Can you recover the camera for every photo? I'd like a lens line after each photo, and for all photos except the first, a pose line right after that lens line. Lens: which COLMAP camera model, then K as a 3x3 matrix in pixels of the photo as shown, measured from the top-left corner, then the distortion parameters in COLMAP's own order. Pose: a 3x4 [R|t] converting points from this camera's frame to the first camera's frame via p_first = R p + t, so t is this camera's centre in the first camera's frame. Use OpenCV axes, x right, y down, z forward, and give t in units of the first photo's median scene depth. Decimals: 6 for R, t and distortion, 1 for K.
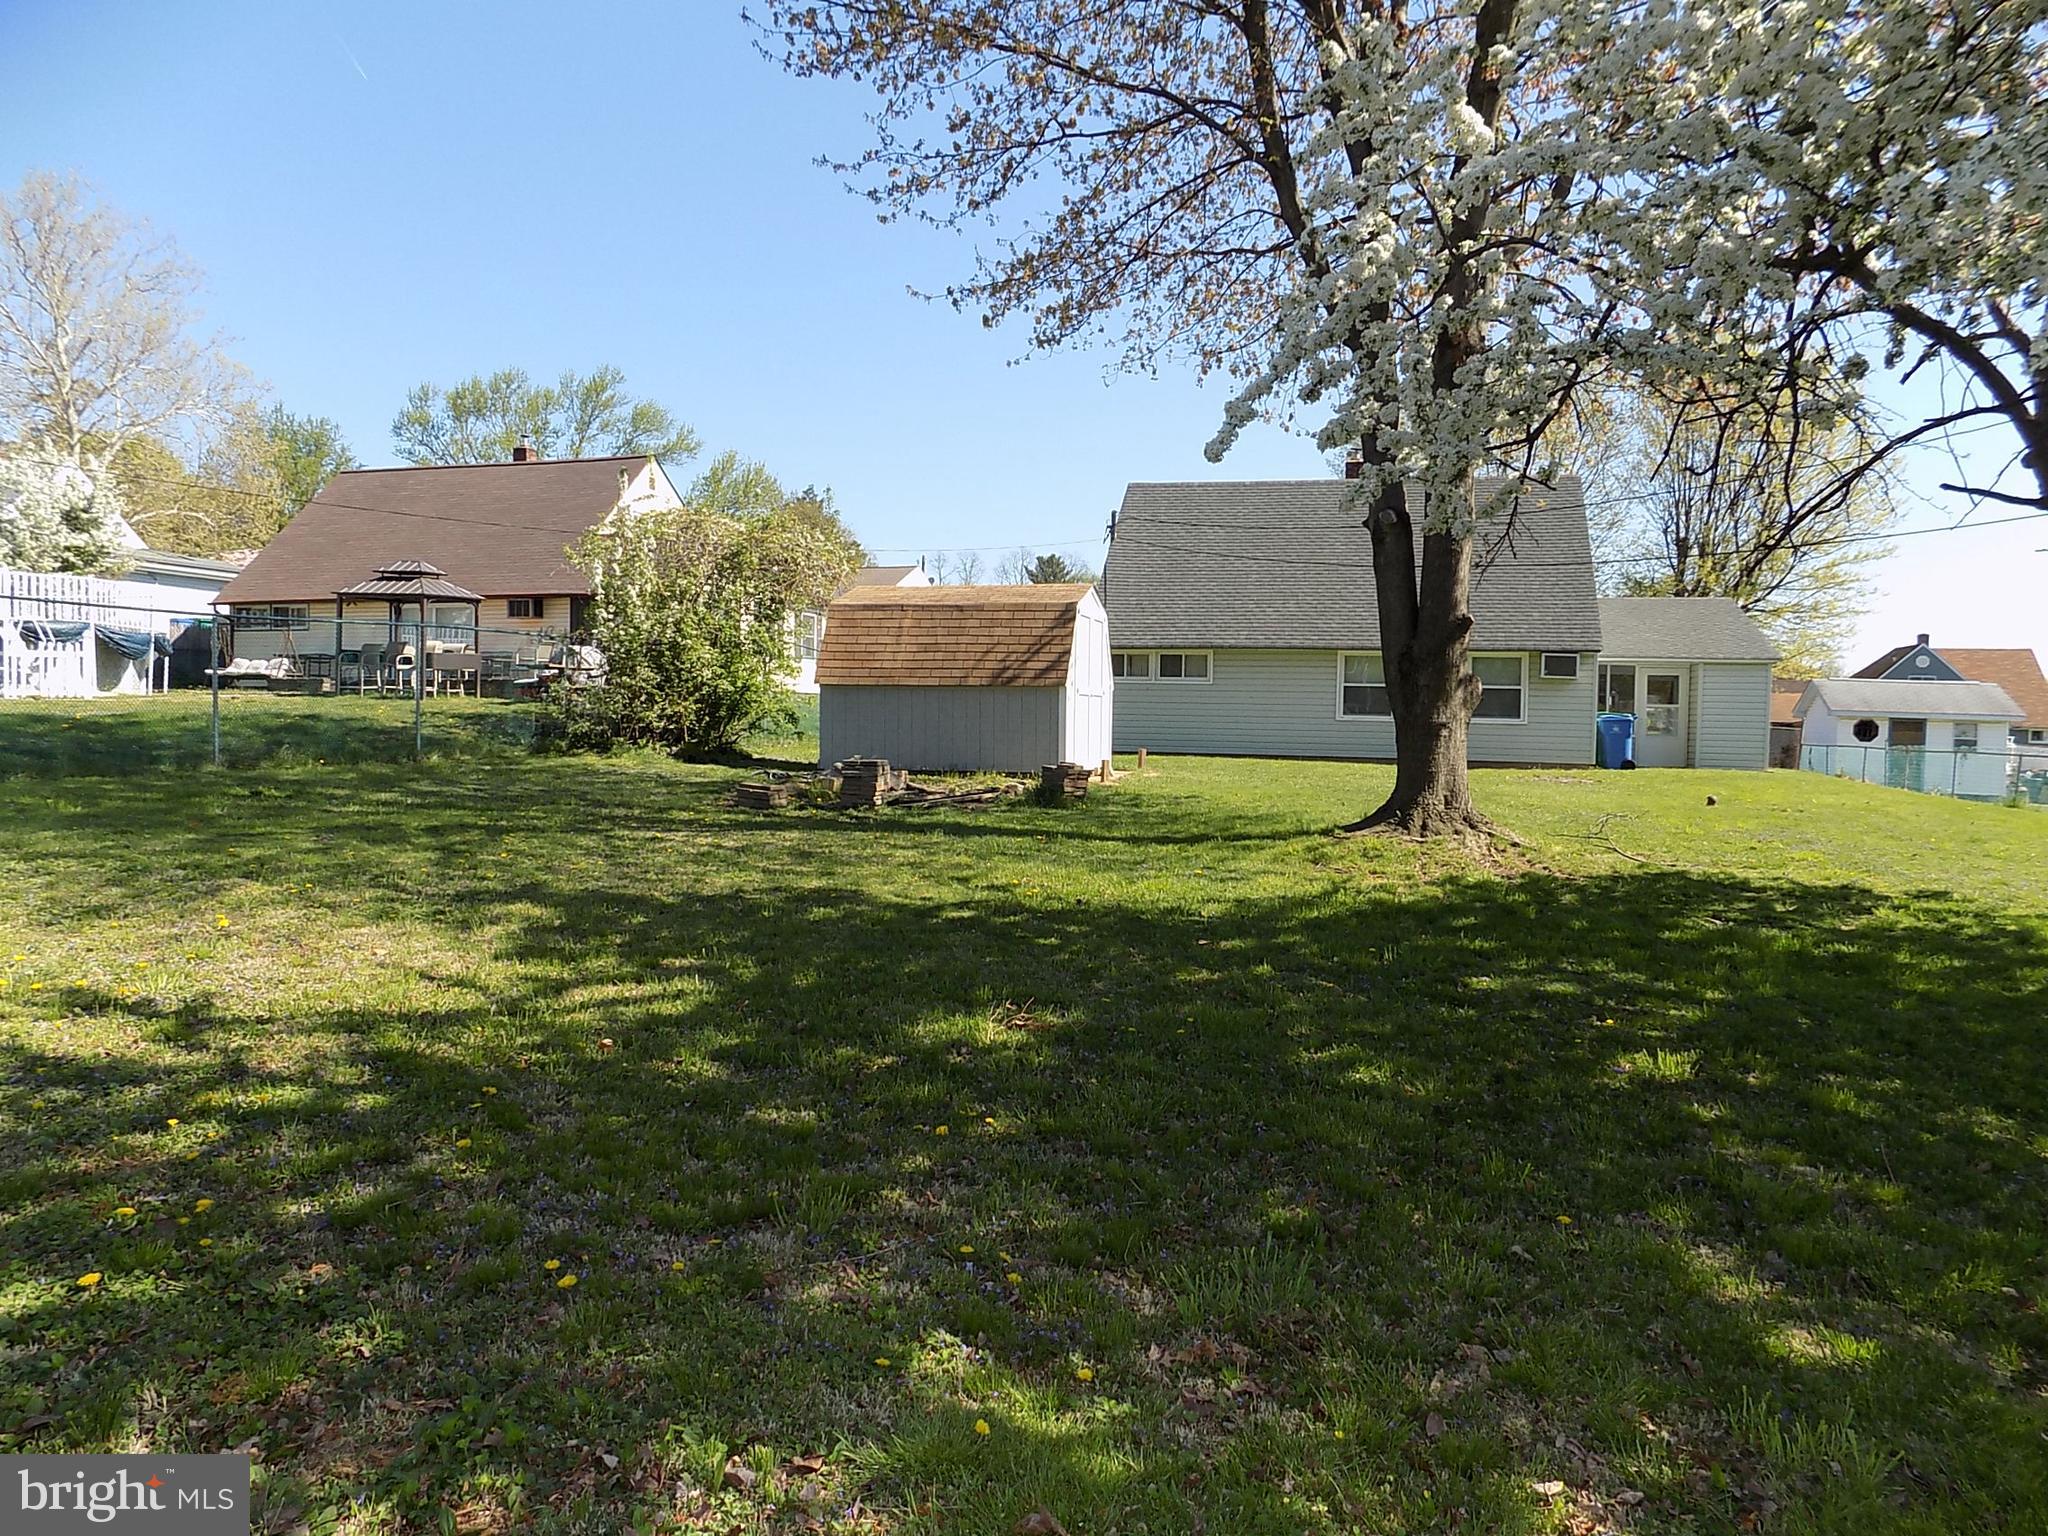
lens RADIAL K [[1376.9, 0, 1032.4], [0, 1376.9, 760.9], [0, 0, 1]] dist [-0.082783, 0.081349]
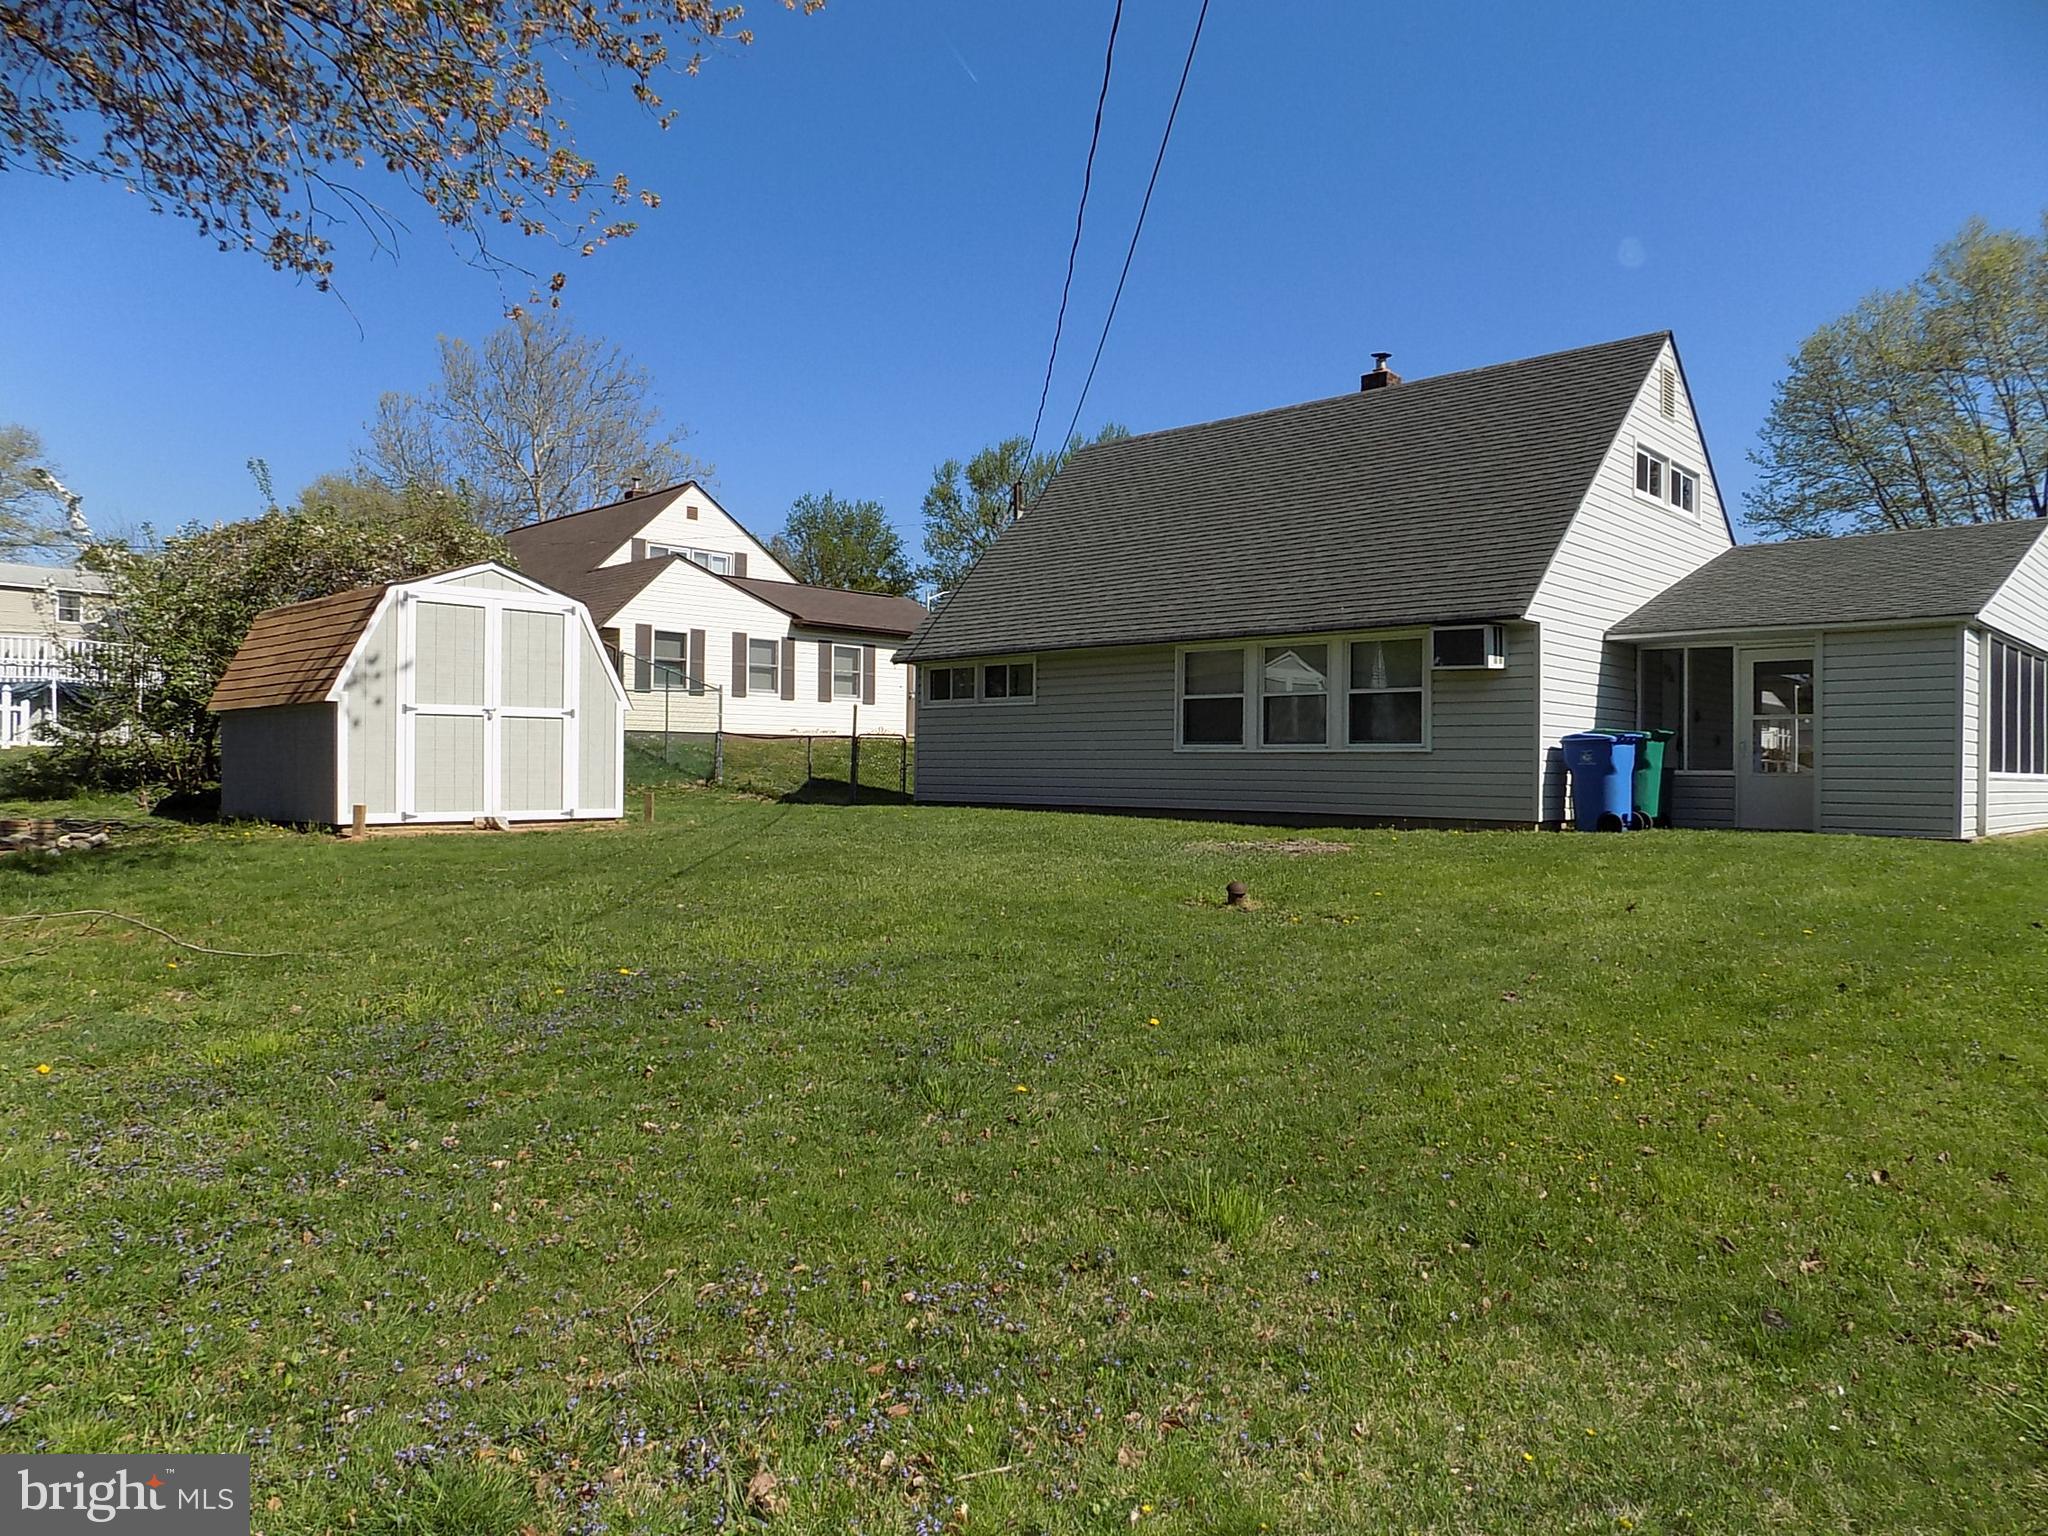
lens RADIAL K [[1376.9, 0, 1032.4], [0, 1376.9, 760.9], [0, 0, 1]] dist [-0.082783, 0.081349]
pose [[0.884043, -0.014078, -0.467194, 0.191138], [-0.005929, 0.999128, -0.041326, 0.000606], [0.467369, 0.039304, 0.883188, 0.161599]]
